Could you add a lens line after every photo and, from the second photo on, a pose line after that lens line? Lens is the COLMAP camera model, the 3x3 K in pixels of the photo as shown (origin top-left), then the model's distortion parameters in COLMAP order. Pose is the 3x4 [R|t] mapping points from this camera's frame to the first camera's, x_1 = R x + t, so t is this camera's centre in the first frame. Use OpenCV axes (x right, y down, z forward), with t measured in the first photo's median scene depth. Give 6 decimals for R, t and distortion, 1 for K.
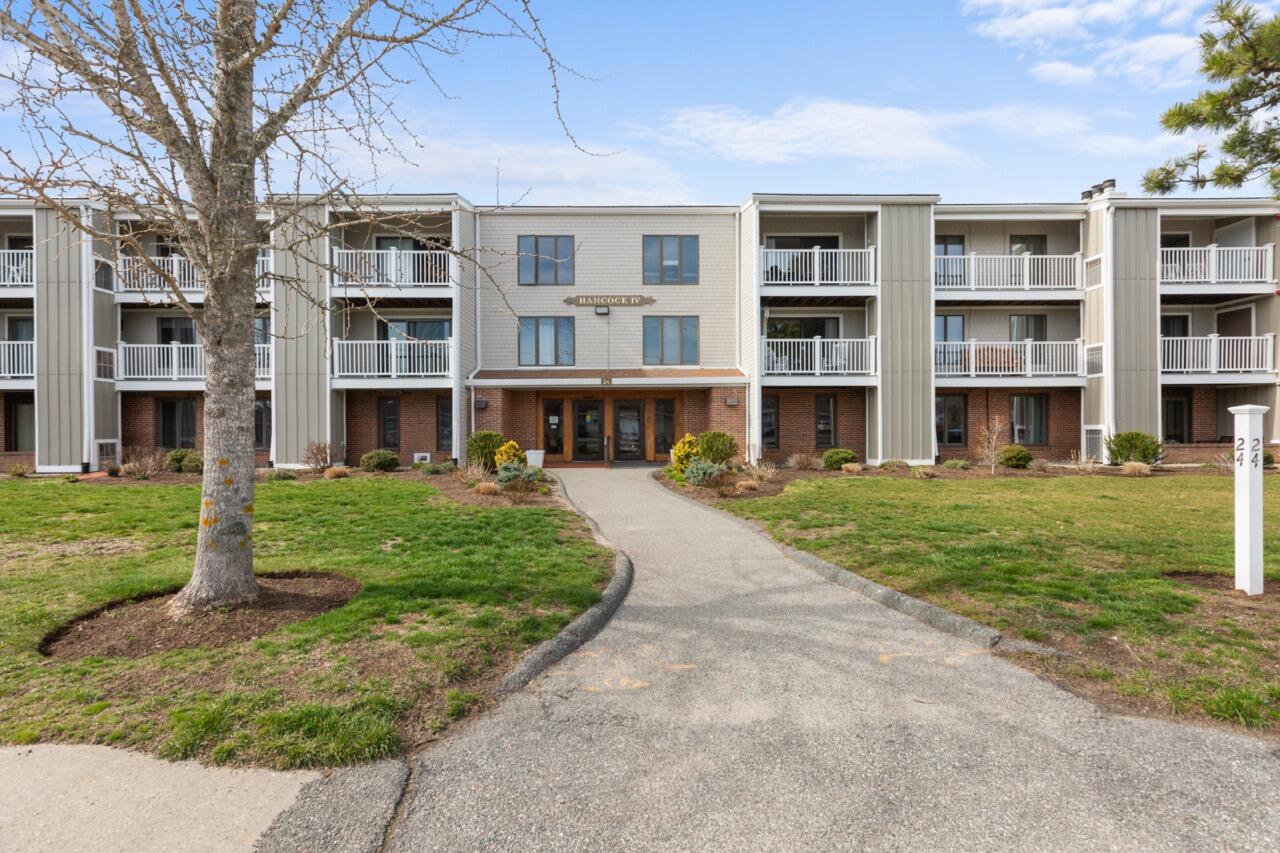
lens RADIAL K [[587.7, 0, 628.6], [0, 587.7, 427.8], [0, 0, 1]] dist [0.002687, 0.000297]
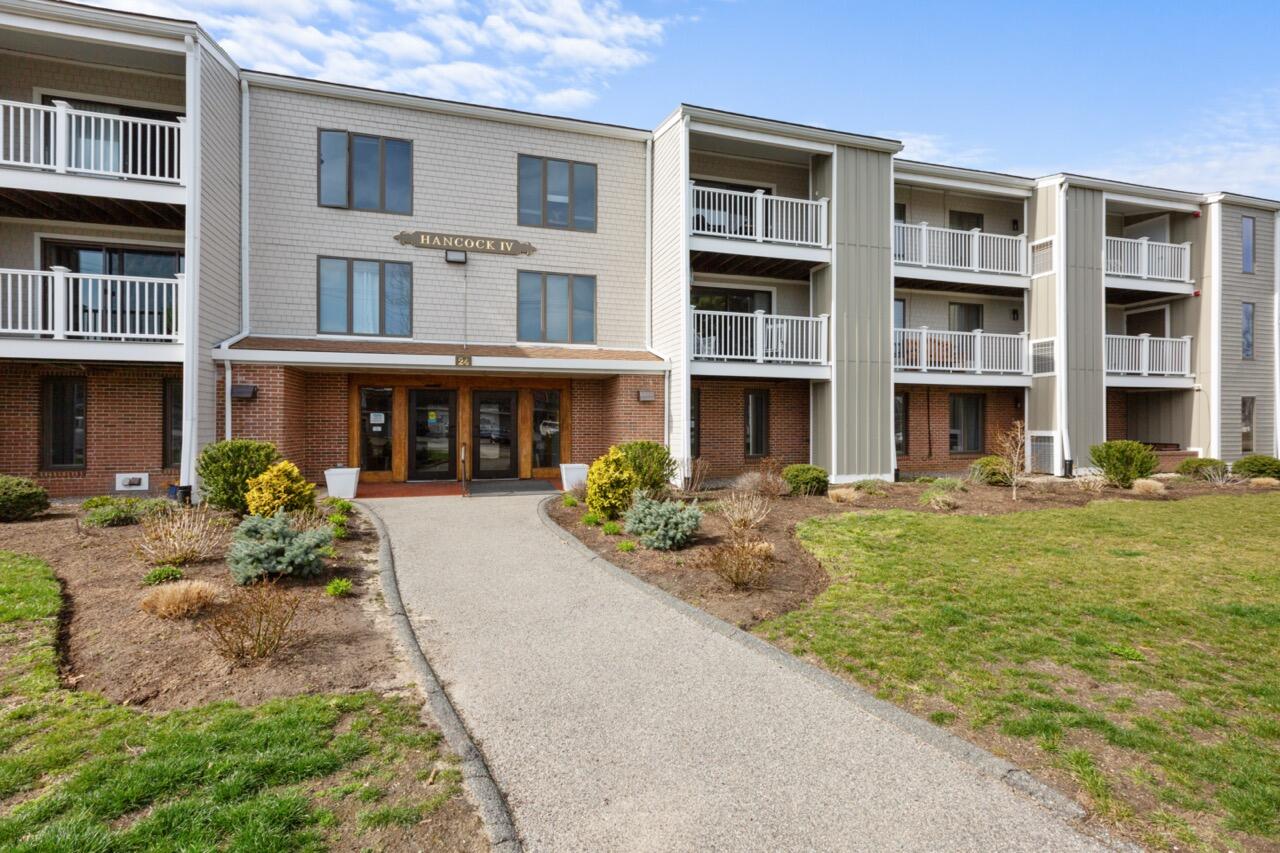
lens RADIAL K [[597.6, 0, 639.8], [0, 597.6, 419.9], [0, 0, 1]] dist [0.003304, 0.000593]
pose [[0.960968, 0.008890, 0.276516, -0.032361], [-0.007432, 0.999952, -0.006318, -0.010663], [-0.276559, 0.004016, 0.960989, 0.300772]]
